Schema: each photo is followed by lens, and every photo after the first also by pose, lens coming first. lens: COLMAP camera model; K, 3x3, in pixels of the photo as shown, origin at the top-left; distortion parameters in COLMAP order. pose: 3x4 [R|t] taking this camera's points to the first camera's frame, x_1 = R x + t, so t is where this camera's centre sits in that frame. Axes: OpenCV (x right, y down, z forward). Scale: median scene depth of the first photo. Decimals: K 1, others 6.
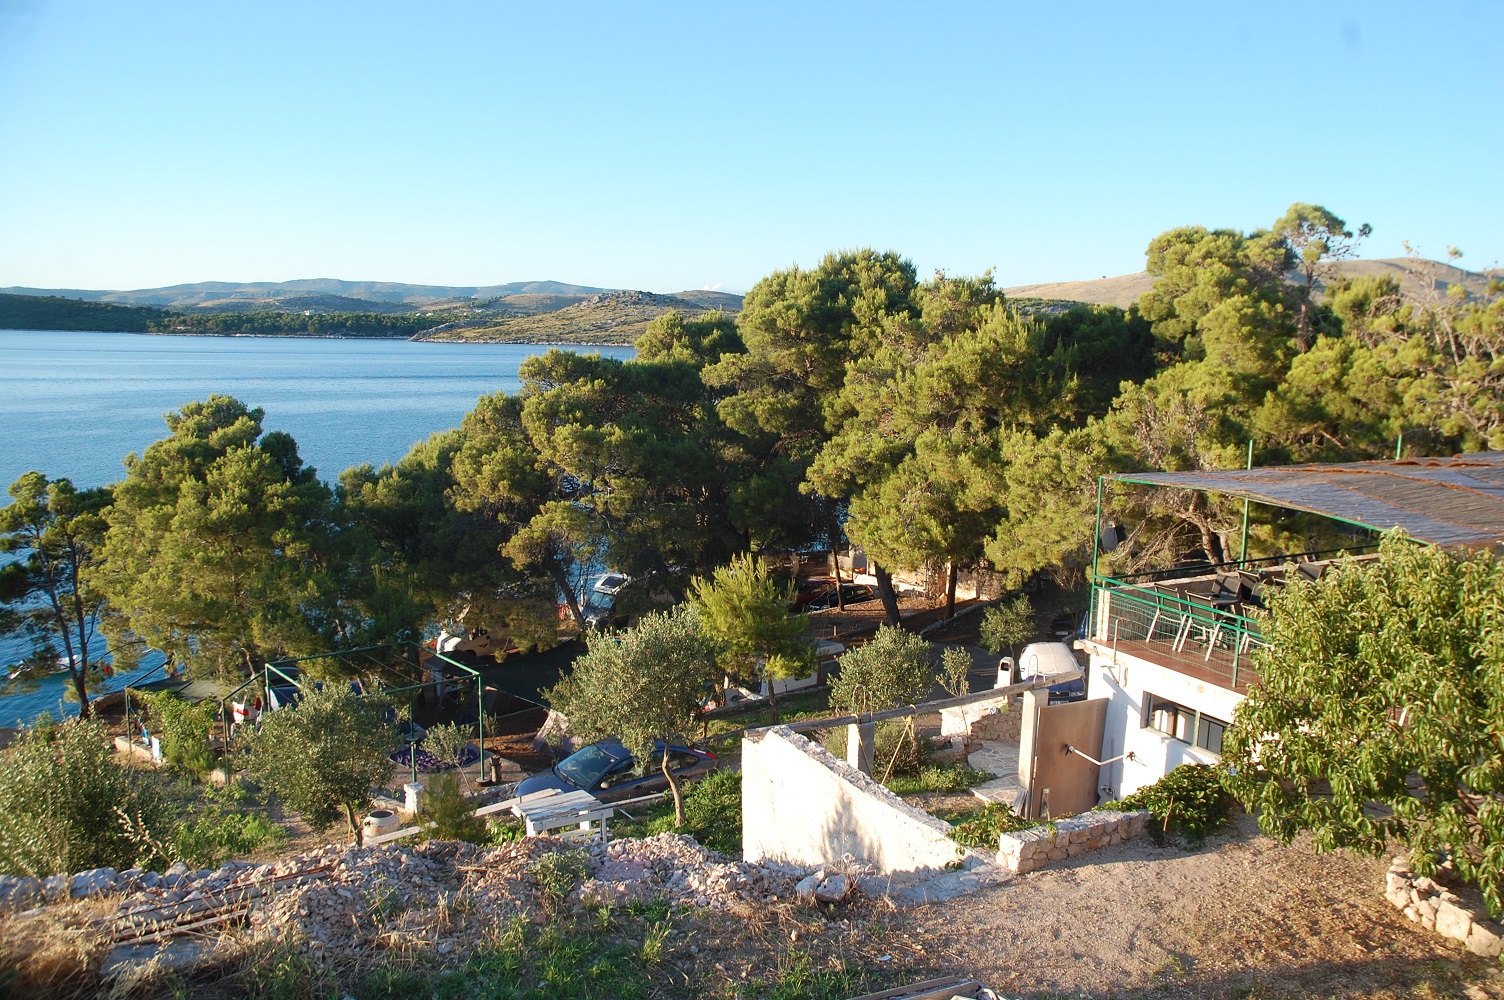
lens RADIAL K [[1173.3, 0, 798.6], [0, 1173.3, 504.3], [0, 0, 1]] dist [-0.175215, 0.176433]
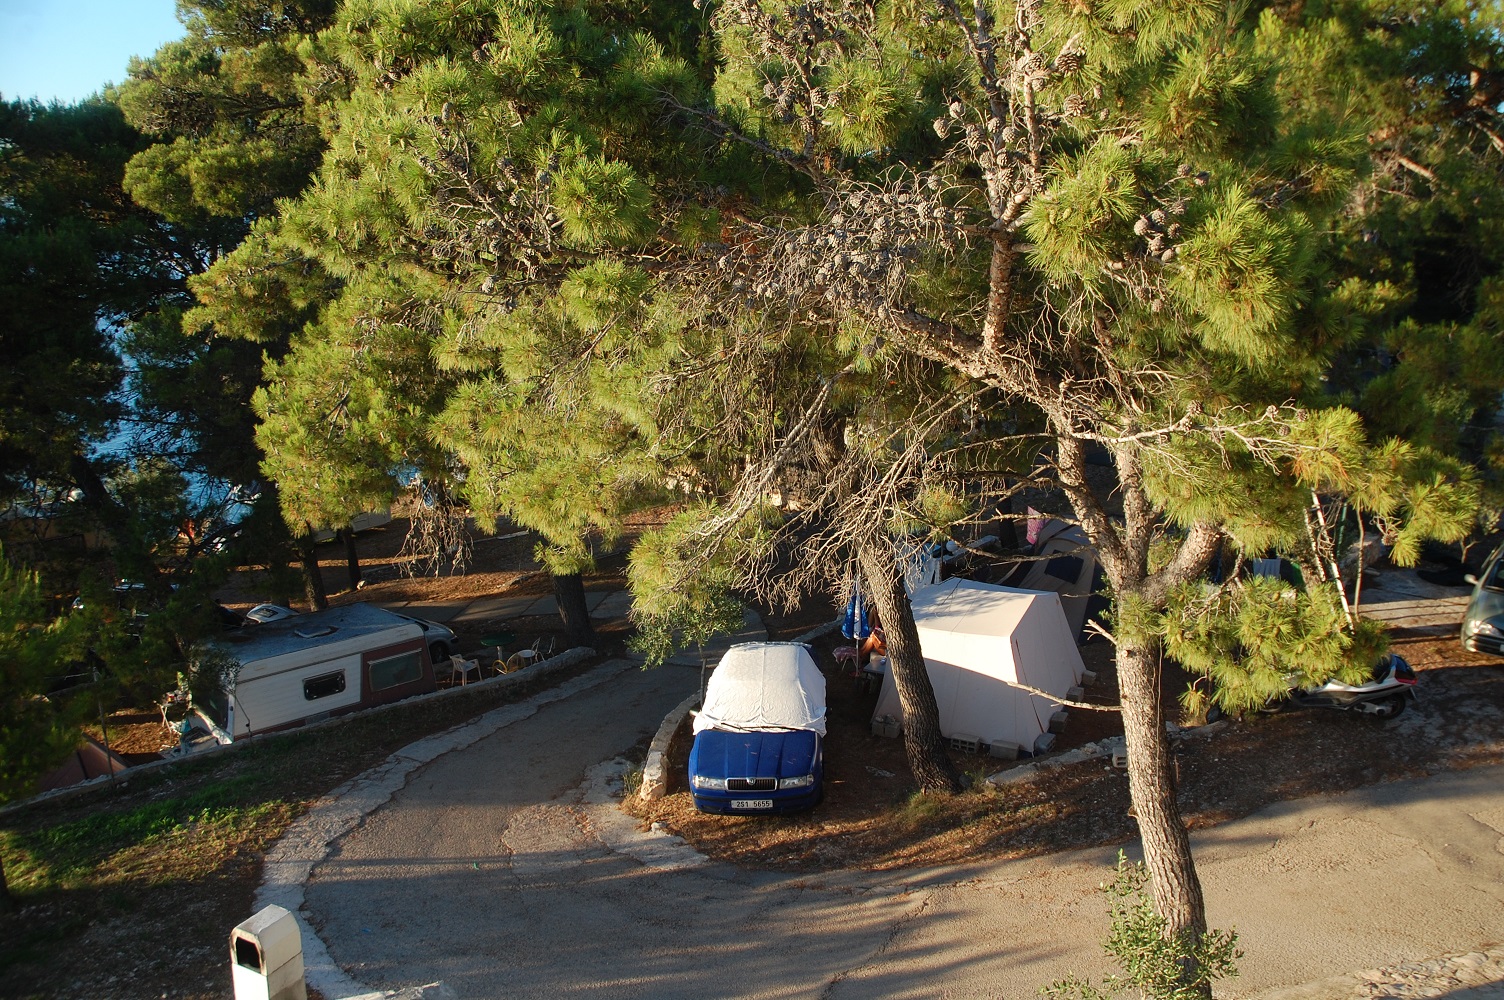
lens RADIAL K [[1173.3, 0, 798.6], [0, 1173.3, 504.3], [0, 0, 1]] dist [-0.175215, 0.176433]
pose [[0.997542, -0.003207, 0.069998, 0.263279], [-0.004144, 0.994502, 0.104631, 0.012240], [-0.069949, -0.104664, 0.992045, 0.705778]]
